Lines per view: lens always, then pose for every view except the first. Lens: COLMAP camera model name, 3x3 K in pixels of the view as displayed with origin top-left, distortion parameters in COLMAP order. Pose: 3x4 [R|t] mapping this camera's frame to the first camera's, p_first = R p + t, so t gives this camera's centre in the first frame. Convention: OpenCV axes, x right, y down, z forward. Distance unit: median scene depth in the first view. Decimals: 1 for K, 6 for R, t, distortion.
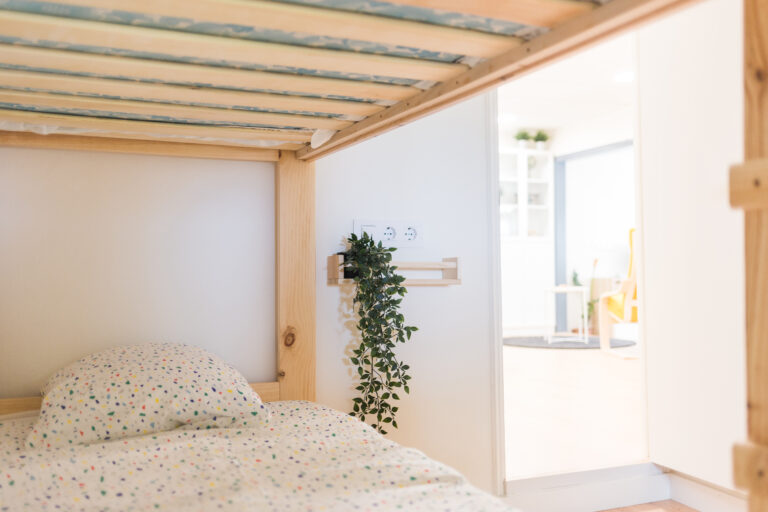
lens RADIAL K [[777.3, 0, 384.0], [0, 777.3, 255.4], [0, 0, 1]] dist [0.004491, 0.000000]
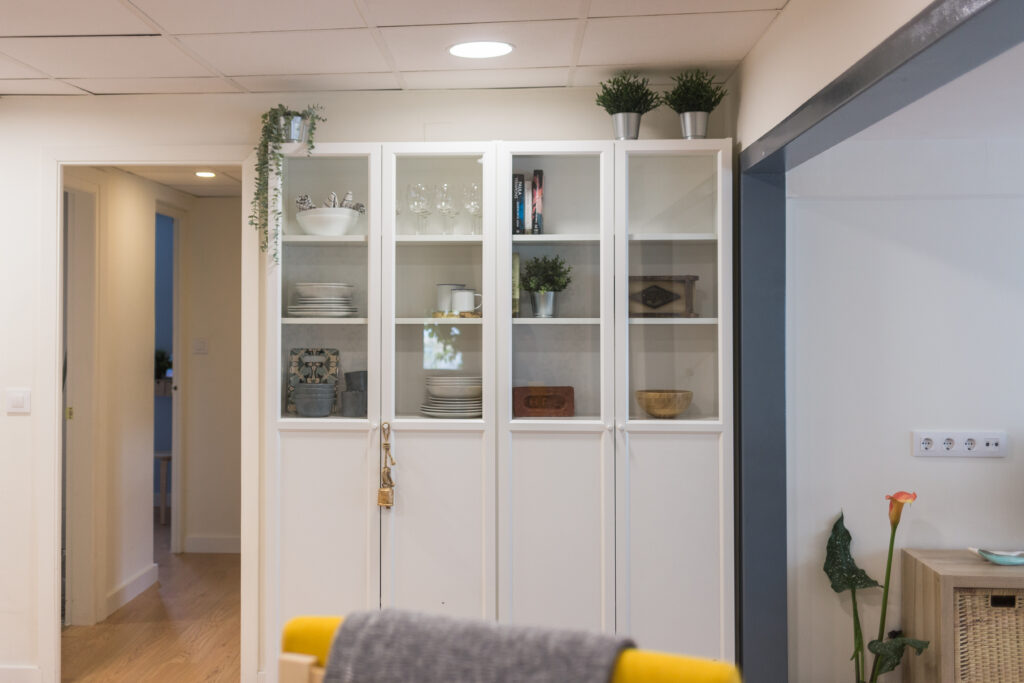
lens RADIAL K [[1036.4, 0, 497.2], [0, 1036.4, 312.1], [0, 0, 1]] dist [0.004491, 0.000000]
pose [[0.882954, 0.004746, -0.469435, 0.330807], [-0.008842, 0.999940, -0.006521, -0.061809], [0.469376, 0.009908, 0.882943, 0.599481]]
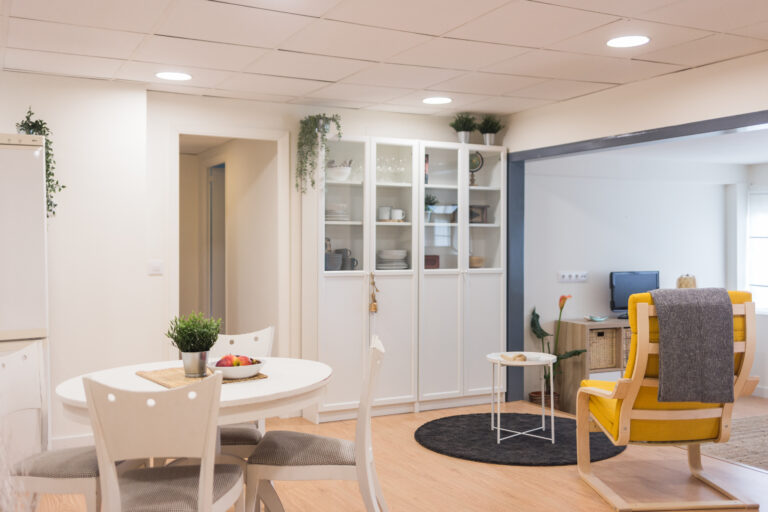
lens RADIAL K [[777.3, 0, 386.5], [0, 777.3, 256.4], [0, 0, 1]] dist [0.004491, 0.000000]
pose [[0.998500, 0.010265, 0.053774, 0.070464], [-0.011032, 0.999841, 0.013975, -0.041862], [-0.053622, -0.014548, 0.998455, 0.294029]]
